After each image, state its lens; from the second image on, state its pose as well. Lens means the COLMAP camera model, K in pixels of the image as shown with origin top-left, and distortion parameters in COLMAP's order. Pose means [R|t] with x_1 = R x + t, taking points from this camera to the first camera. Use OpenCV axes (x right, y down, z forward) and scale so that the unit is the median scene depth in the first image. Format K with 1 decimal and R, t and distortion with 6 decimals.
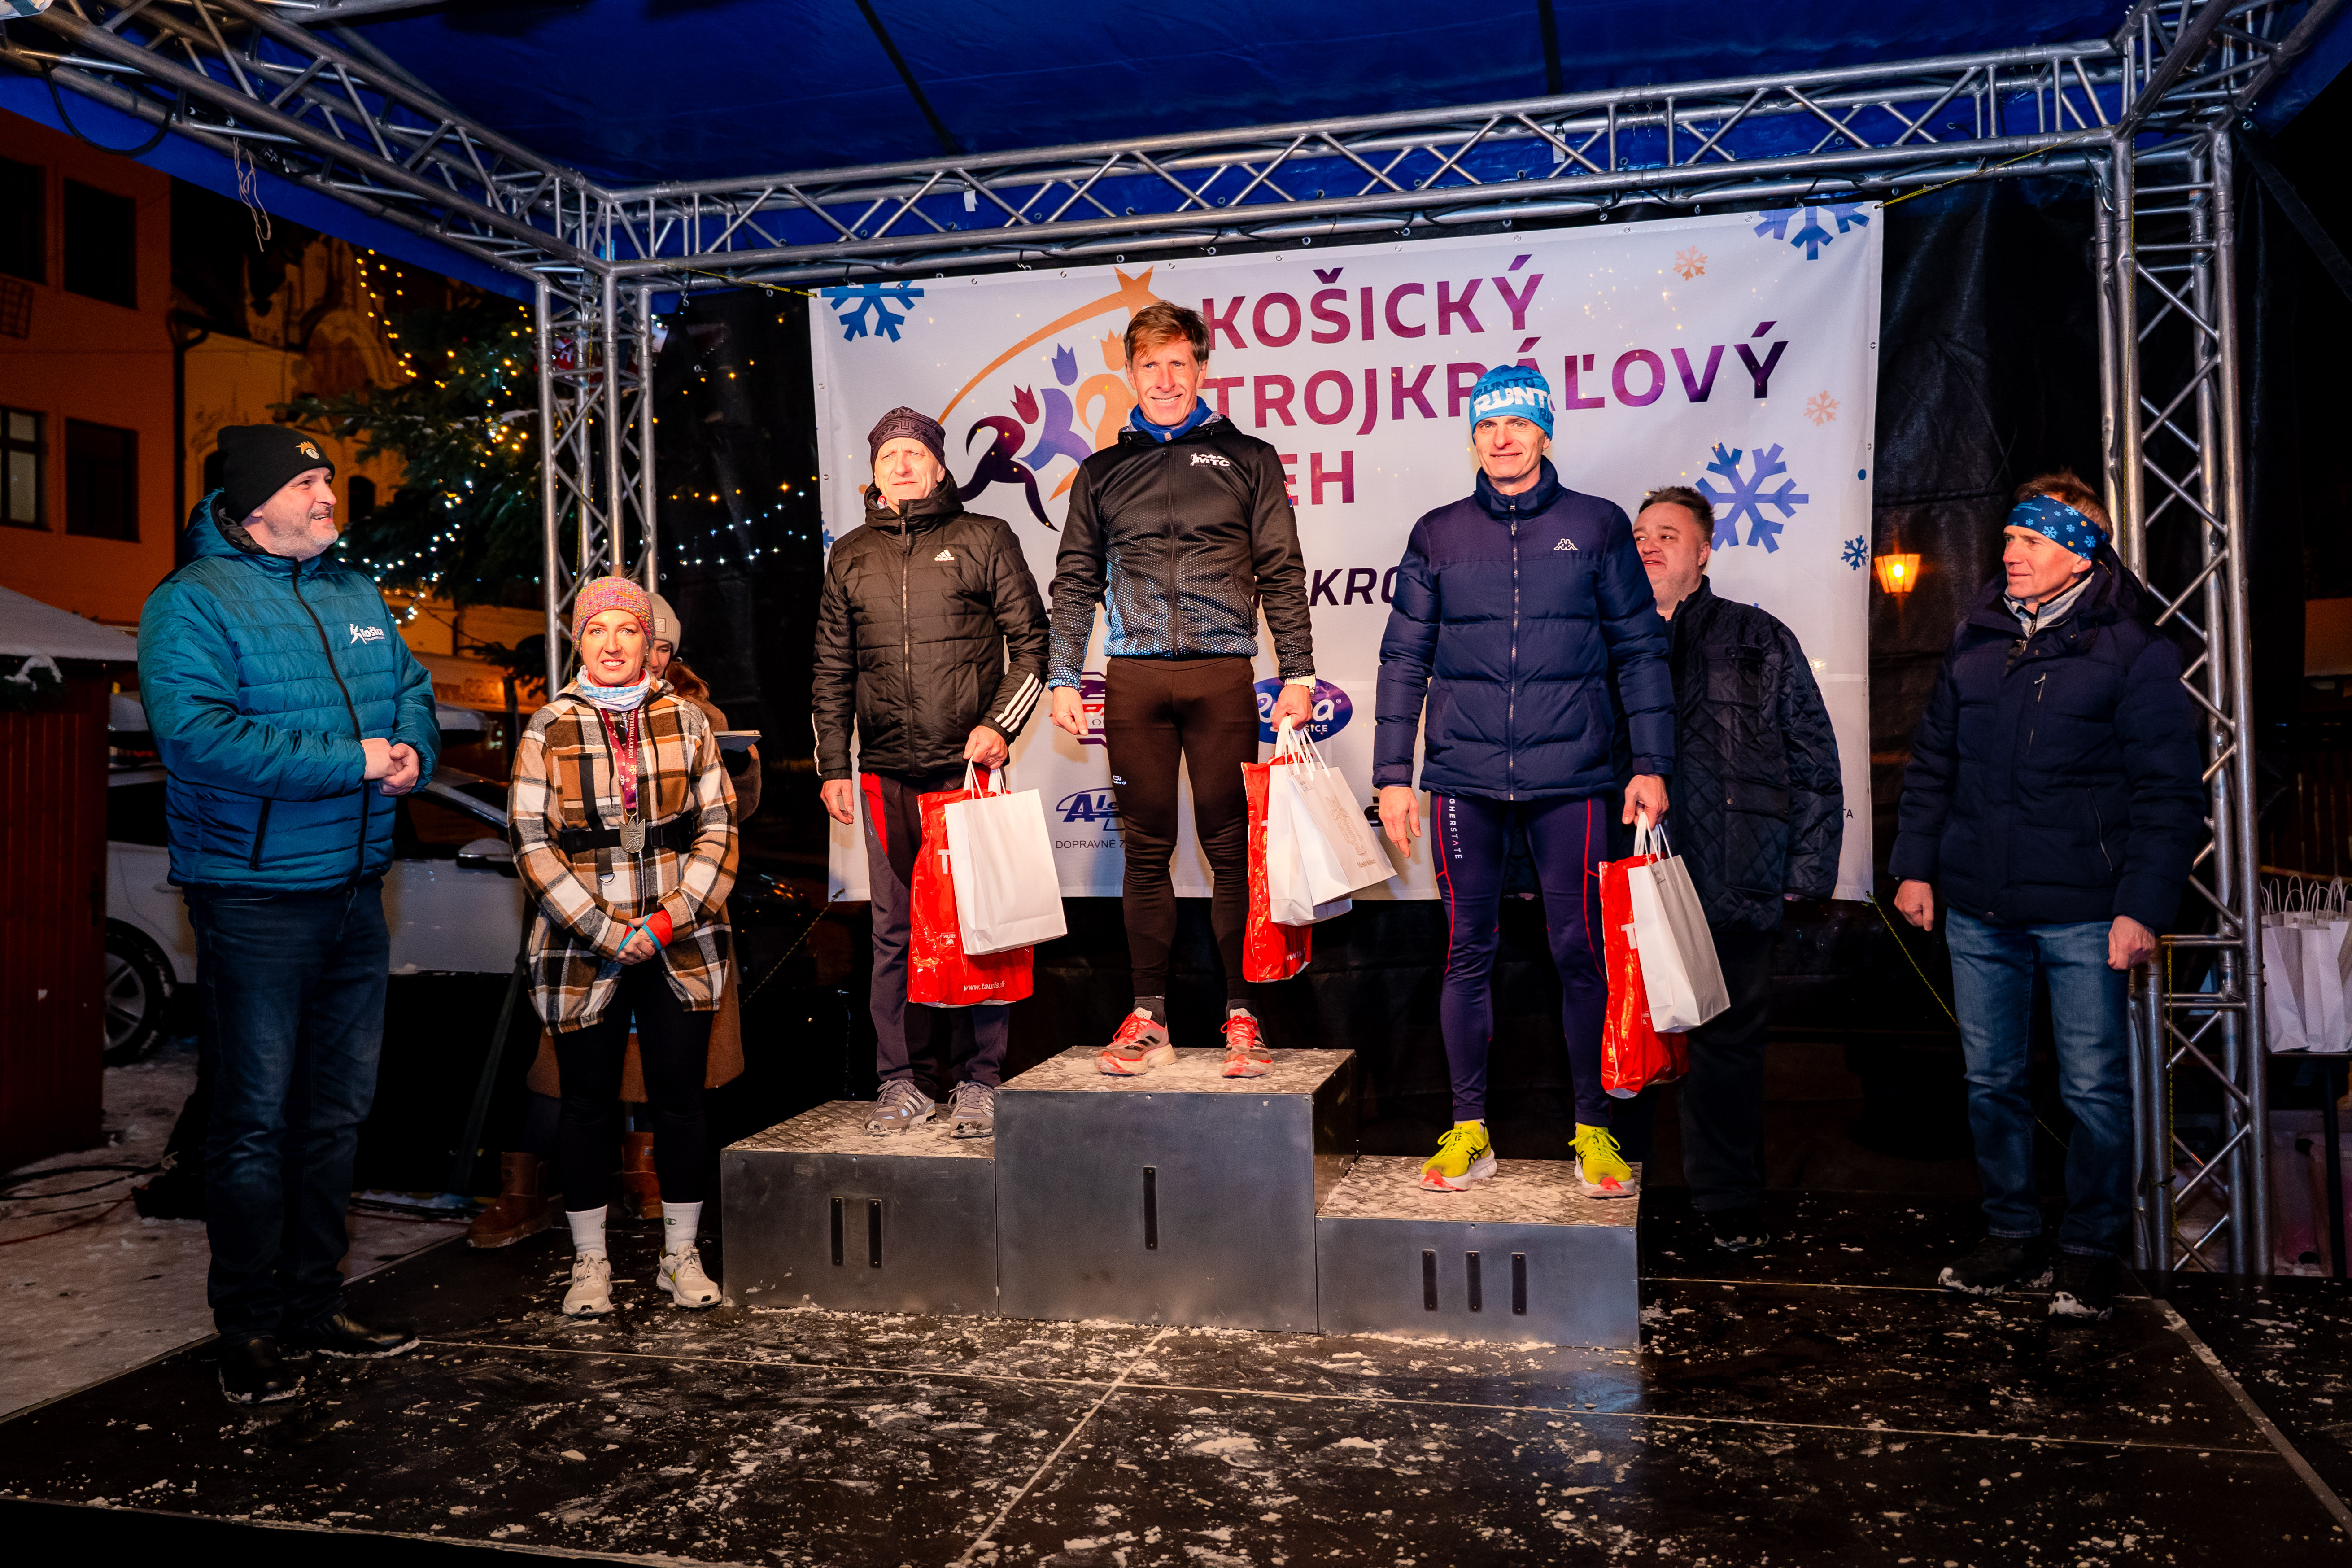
lens RADIAL K [[2020.7, 0, 1111.6], [0, 2020.7, 707.5], [0, 0, 1]] dist [0.022414, -0.027900]
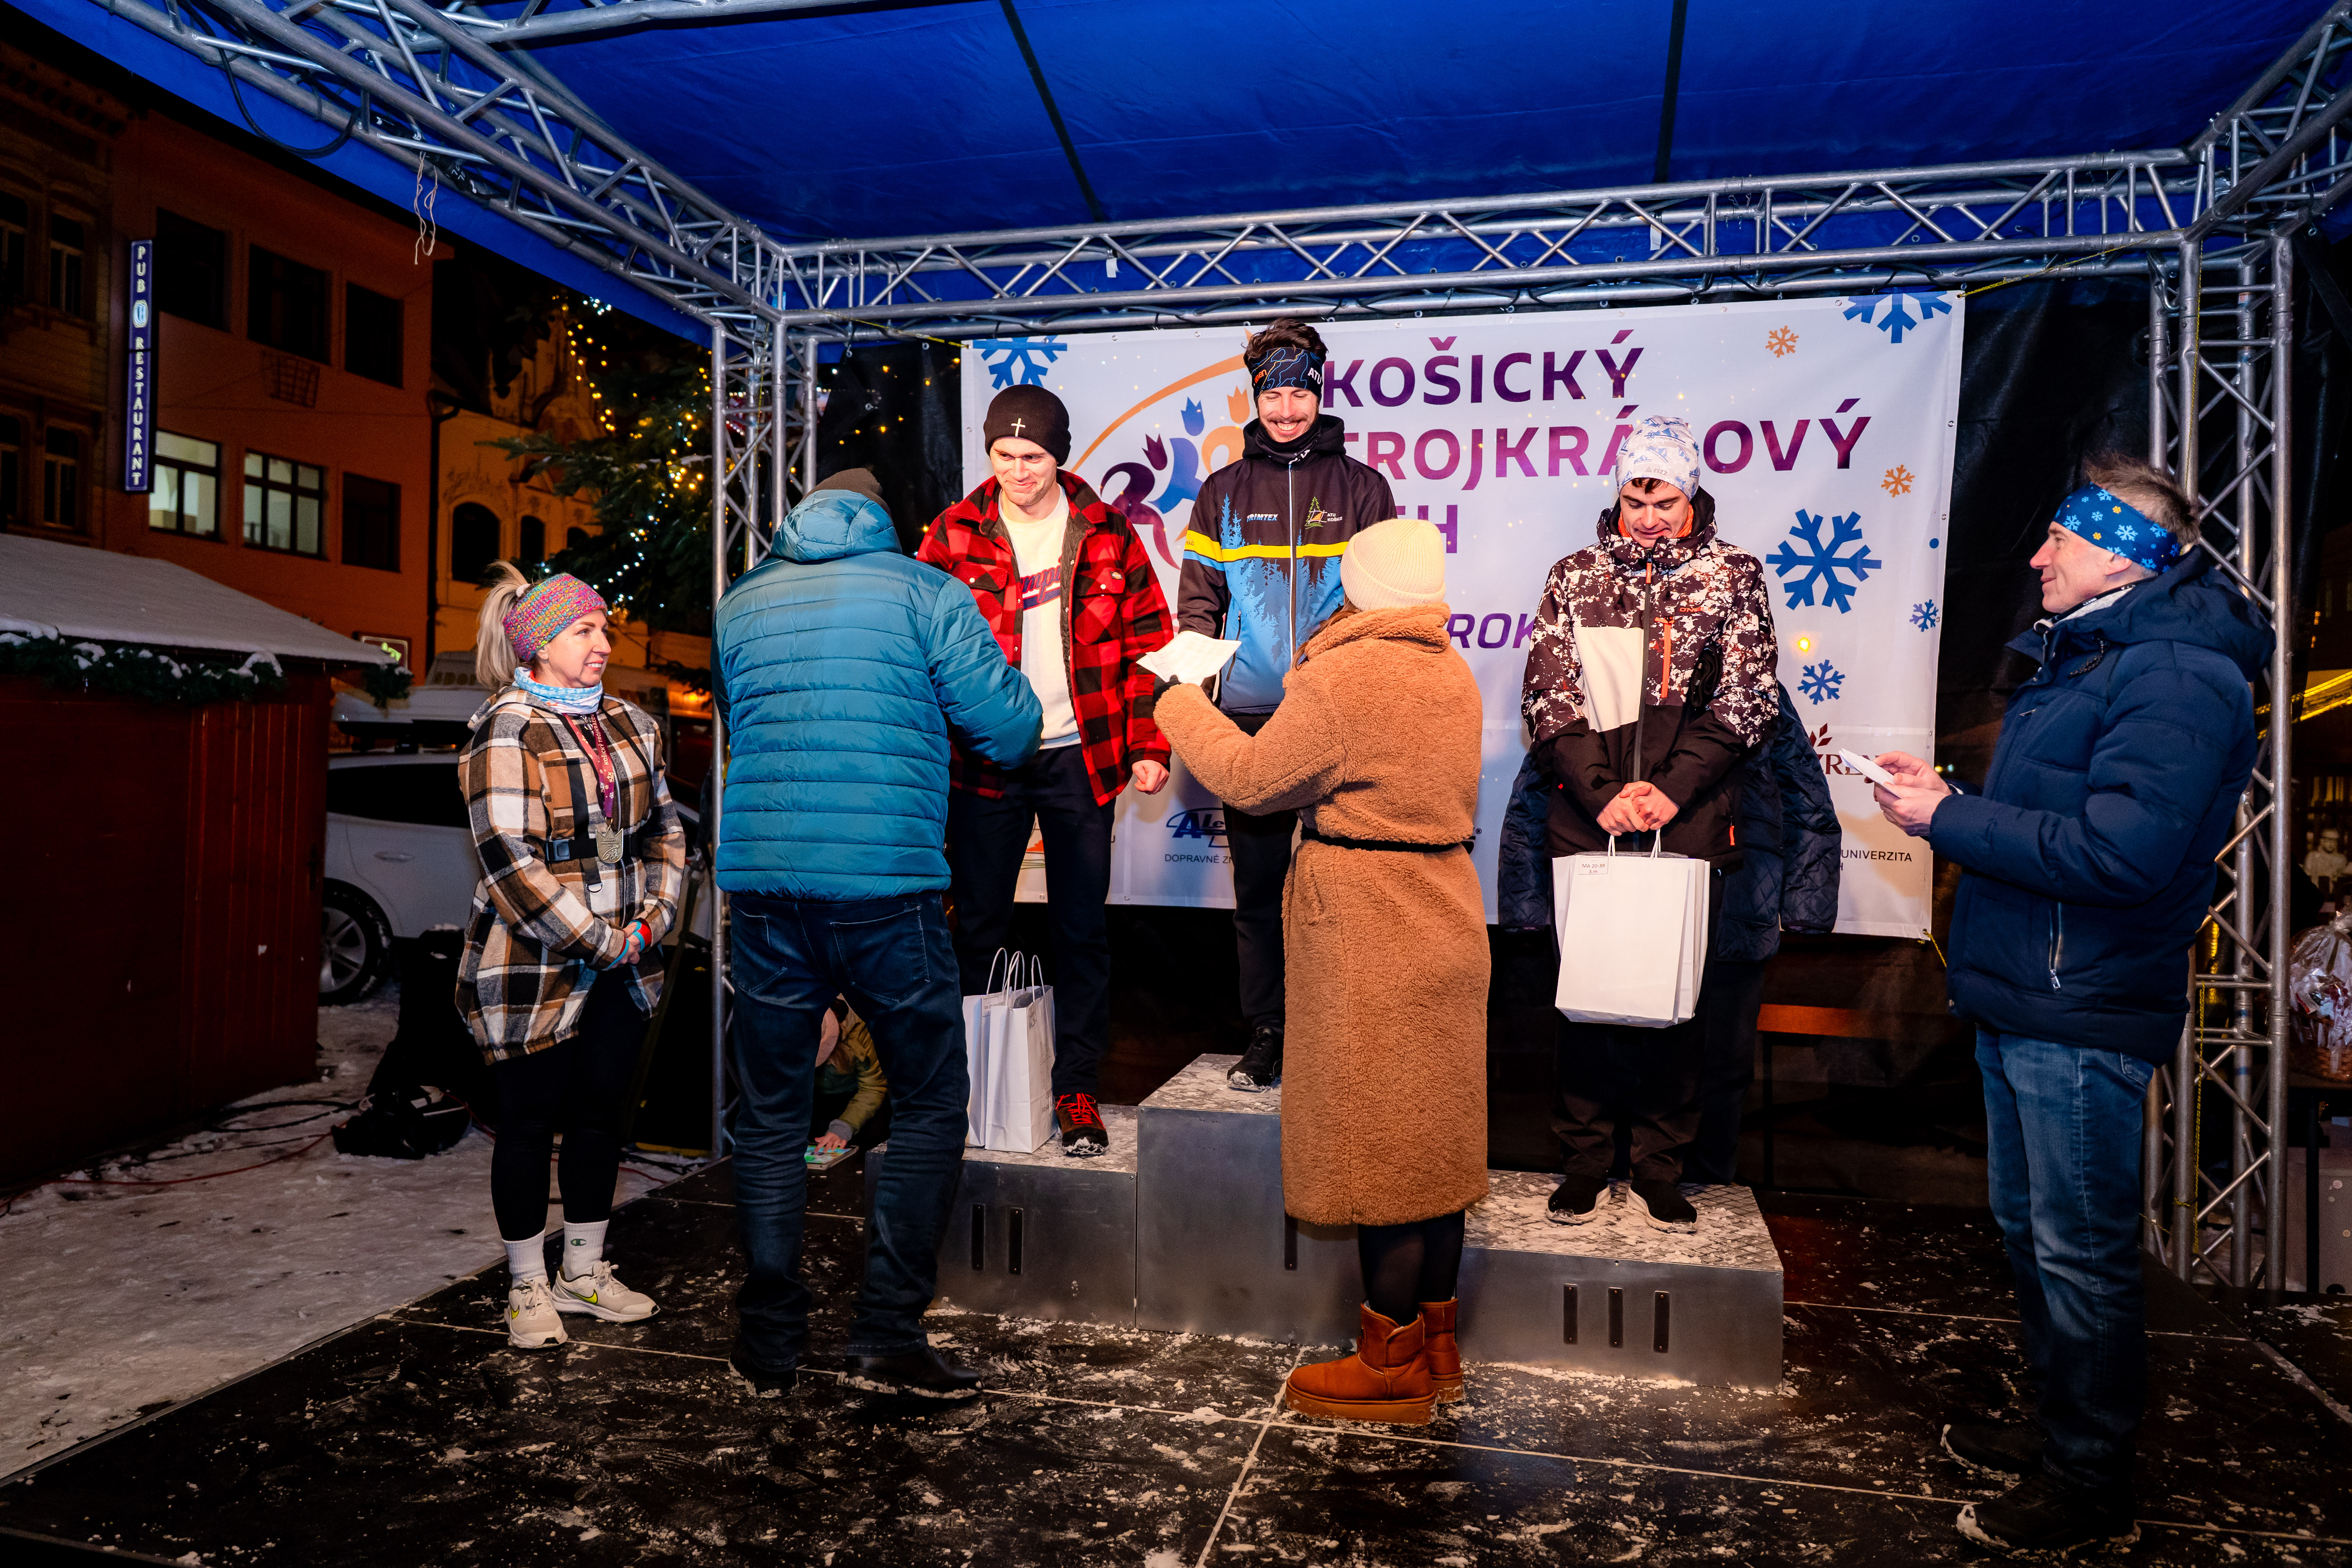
lens RADIAL K [[1553.4, 0, 1174.8], [0, 1553.4, 750.4], [0, 0, 1]] dist [-0.004324, -0.013744]
pose [[0.999247, 0.035572, 0.015480, -0.042763], [-0.035750, 0.999296, 0.011352, 0.001122], [-0.015065, -0.011897, 0.999816, 0.166756]]
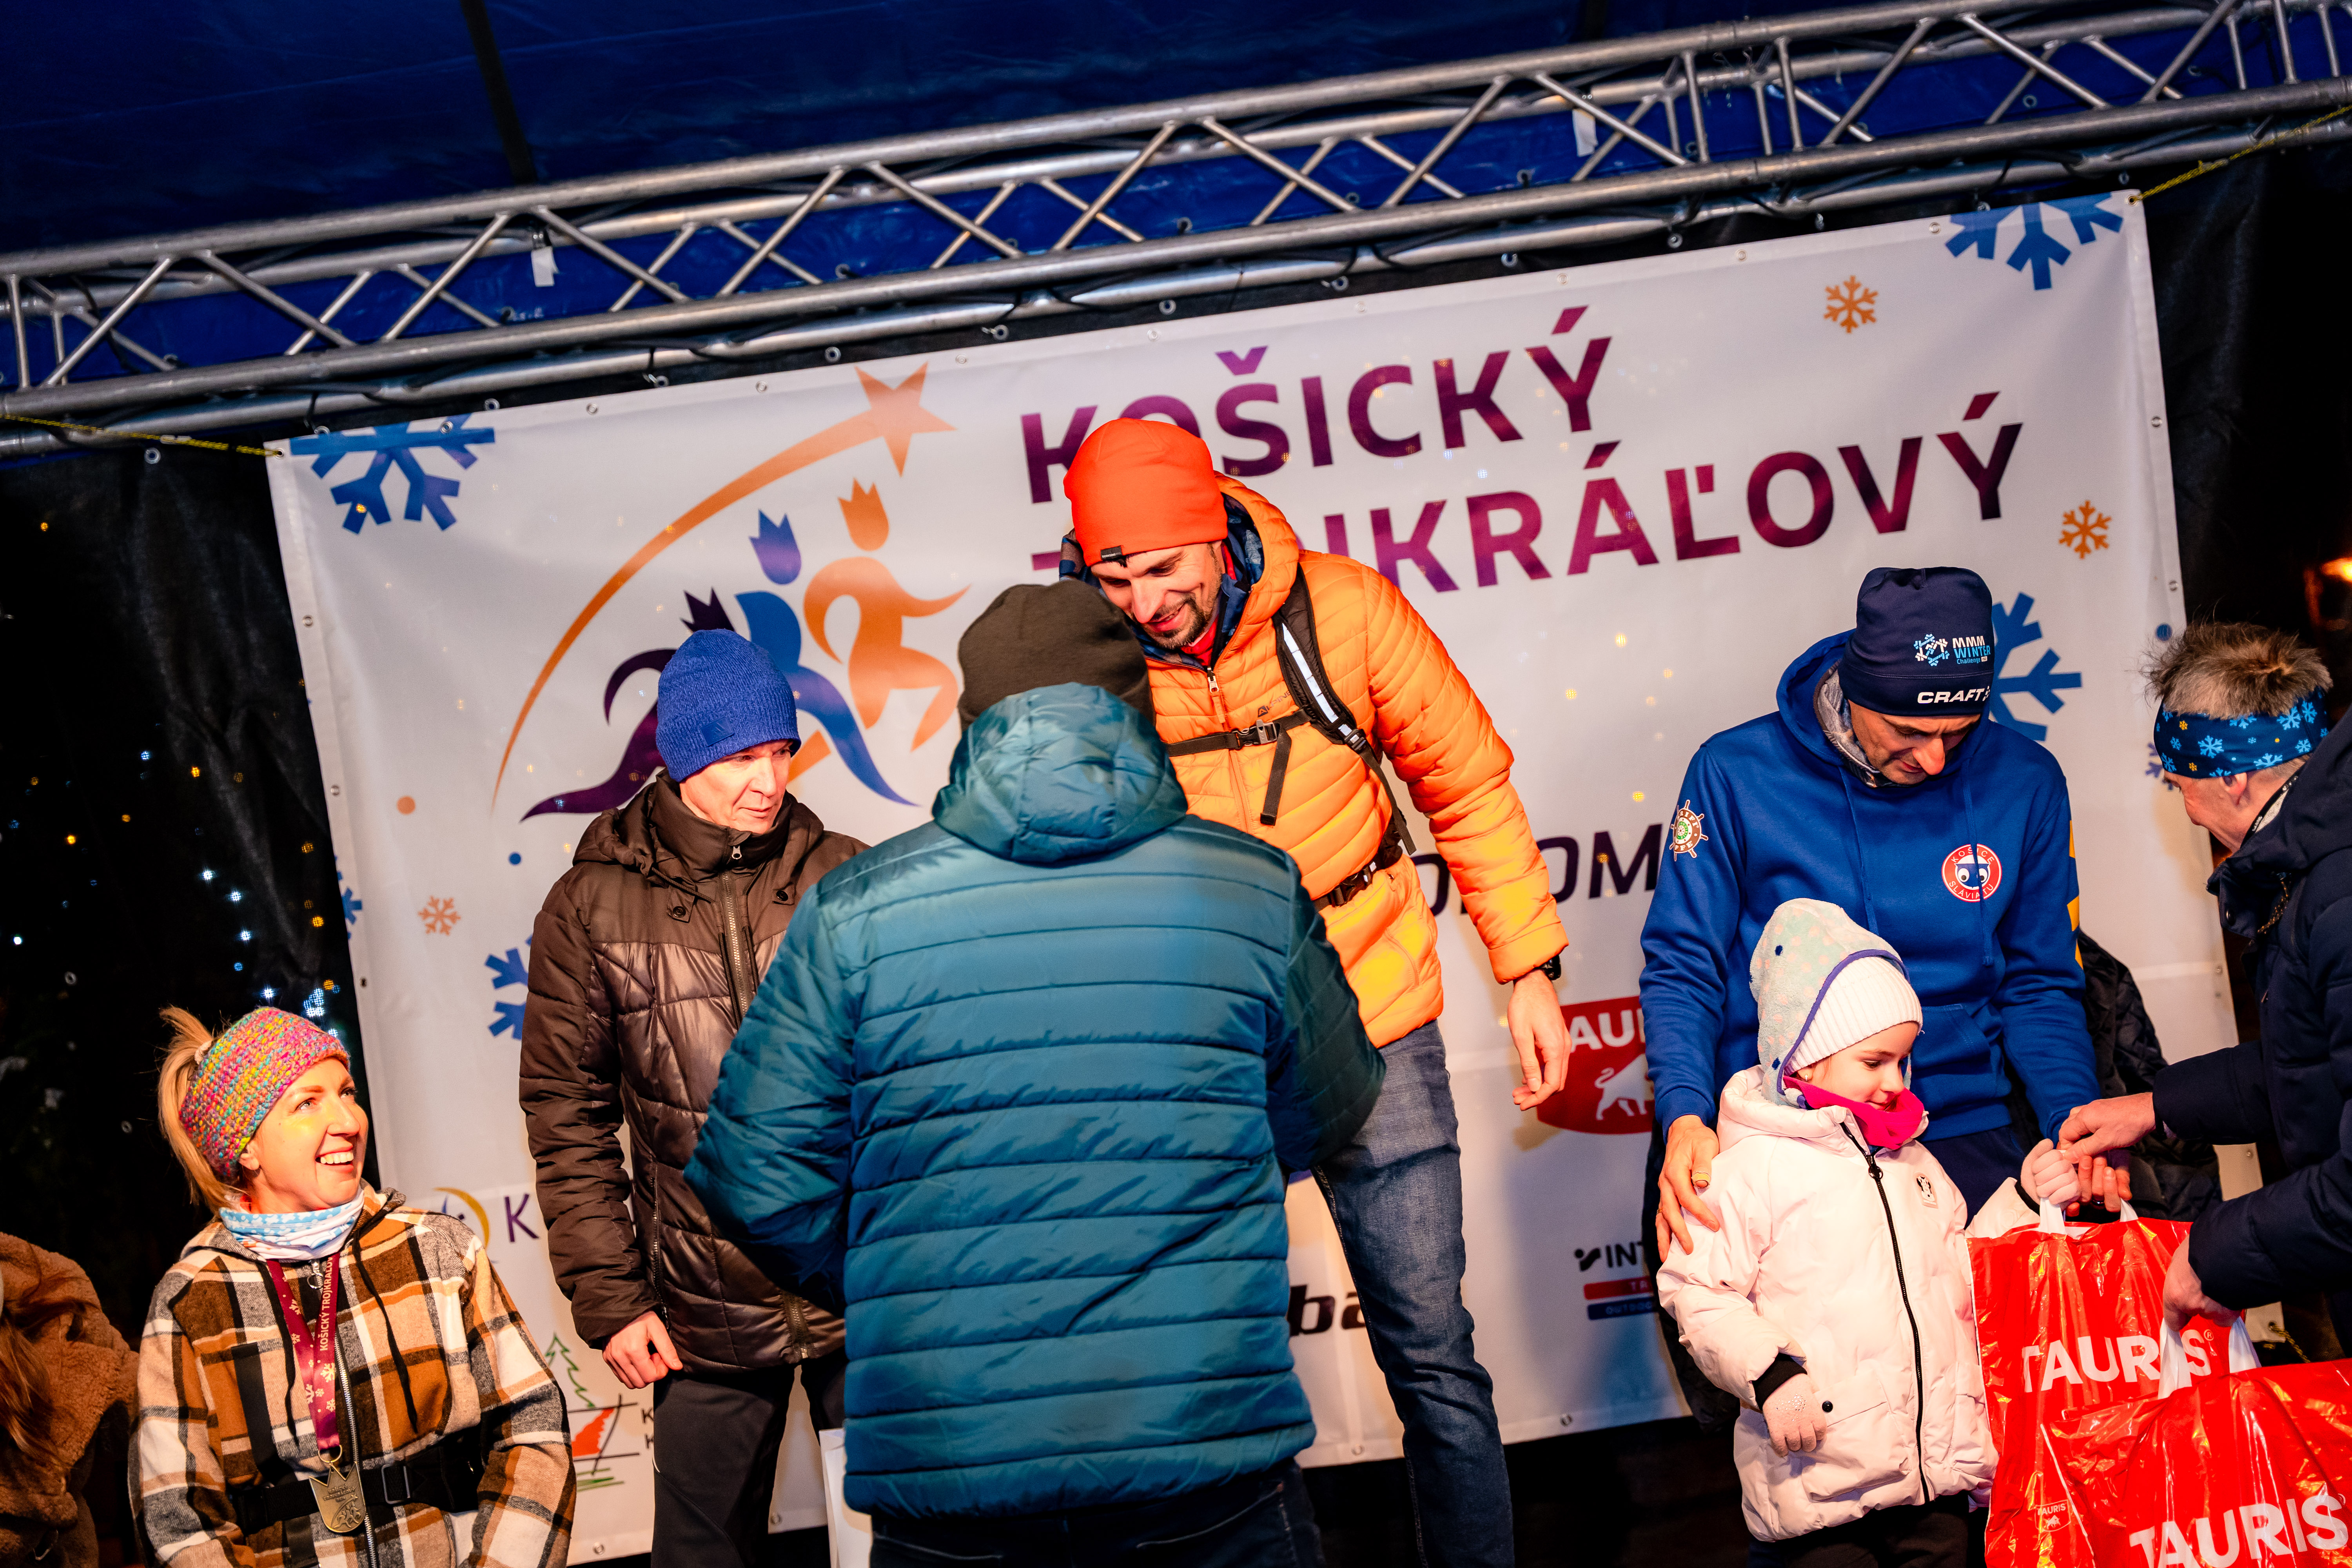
lens RADIAL K [[3570.2, 0, 1216.1], [0, 3570.2, 759.9], [0, 0, 1]] dist [-0.008270, 0.000000]
pose [[0.959350, -0.084006, 0.269427, -0.183035], [0.114651, 0.988352, -0.100075, -0.002757], [-0.257882, 0.126897, 0.957807, 0.054774]]
